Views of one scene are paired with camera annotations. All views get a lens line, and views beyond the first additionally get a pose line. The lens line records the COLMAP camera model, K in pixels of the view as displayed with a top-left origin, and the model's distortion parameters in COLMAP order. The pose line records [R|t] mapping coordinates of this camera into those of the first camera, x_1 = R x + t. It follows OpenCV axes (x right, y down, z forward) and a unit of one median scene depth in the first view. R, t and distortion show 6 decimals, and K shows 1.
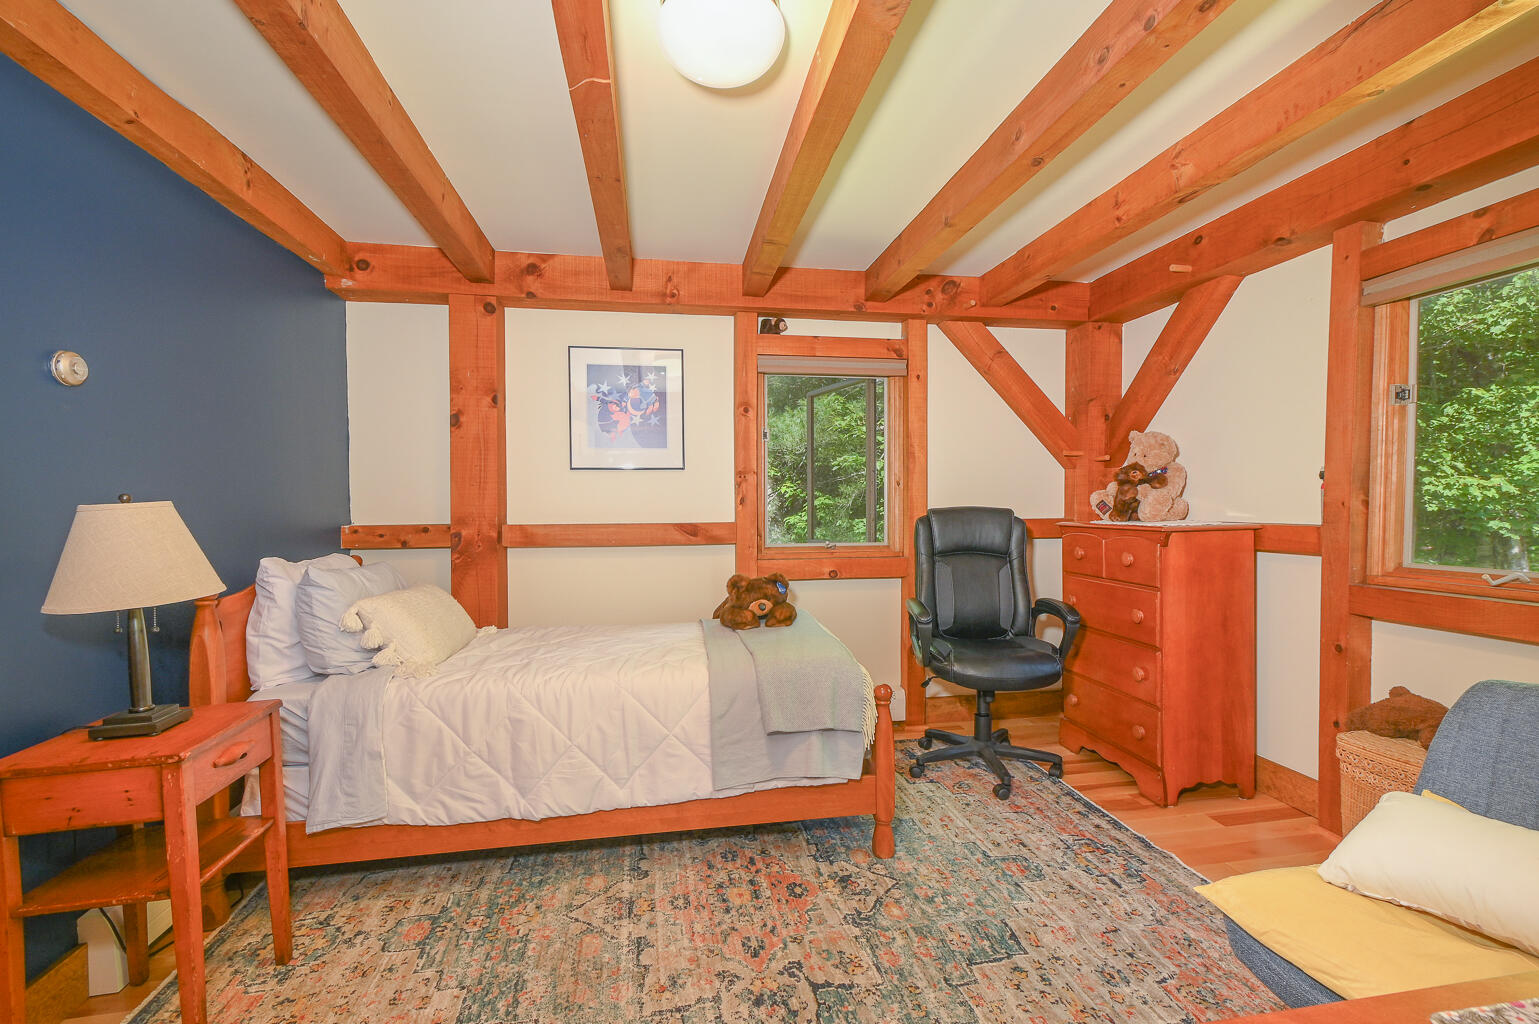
lens RADIAL K [[685.2, 0, 795.6], [0, 685.2, 521.2], [0, 0, 1]] dist [0.008321, -0.004277]
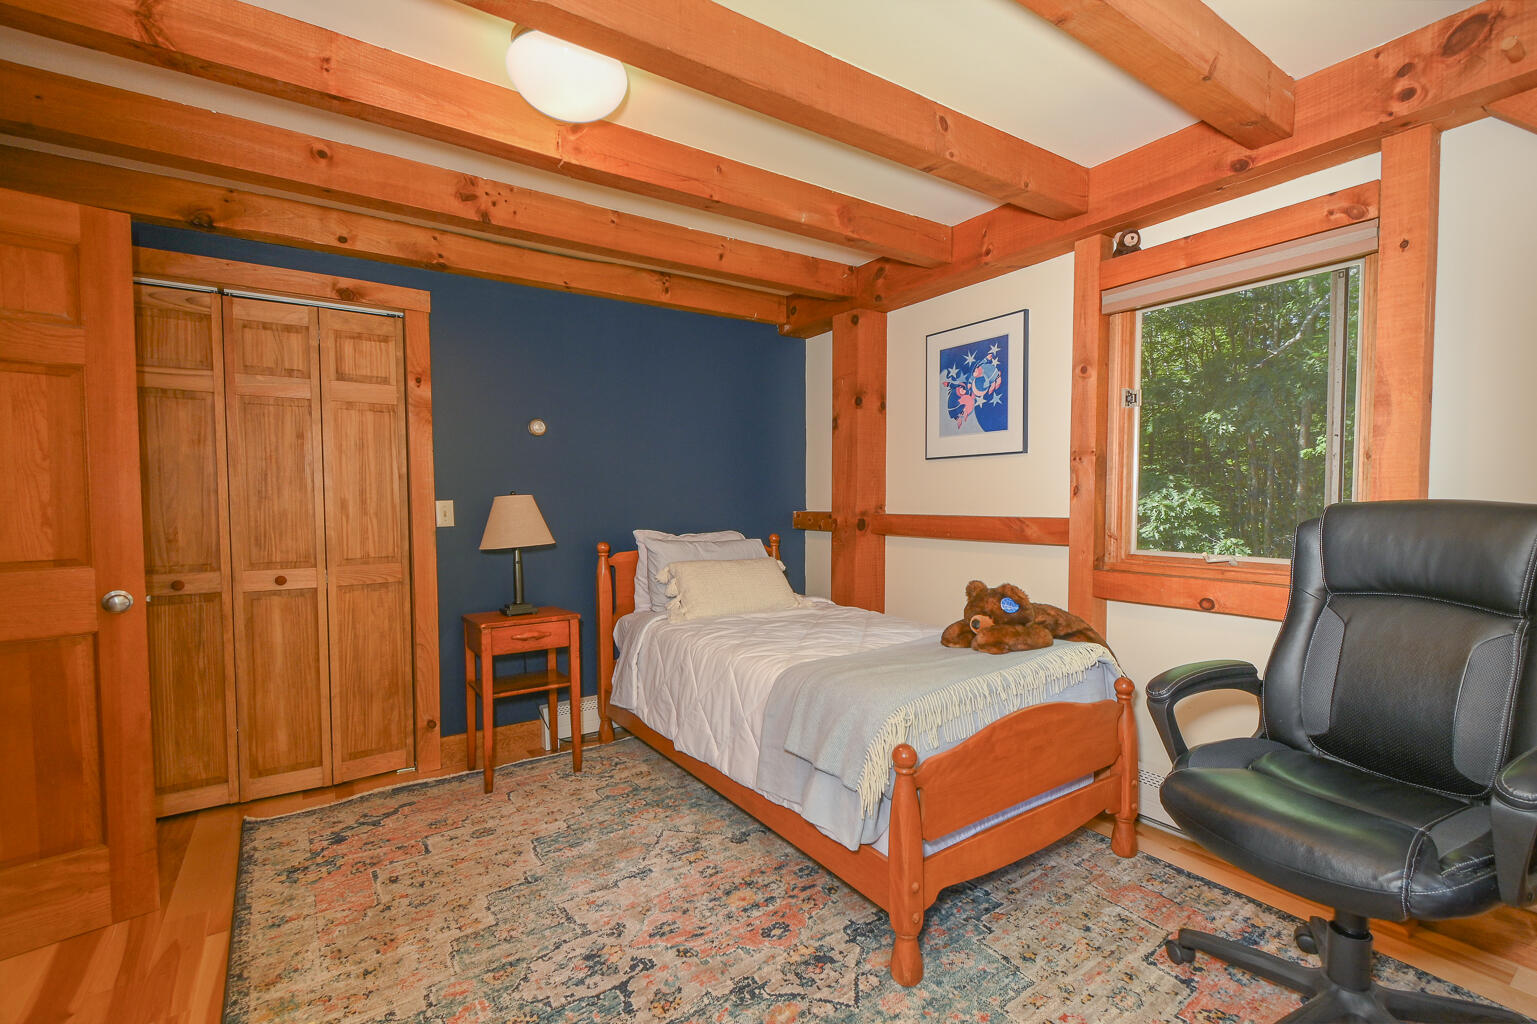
lens RADIAL K [[684.3, 0, 775.2], [0, 684.3, 520.1], [0, 0, 1]] dist [0.008321, -0.004277]
pose [[0.408076, 0.034641, -0.912290, 0.528075], [-0.018529, 0.999388, 0.029659, -0.014320], [0.912760, 0.004801, 0.408469, 0.420717]]
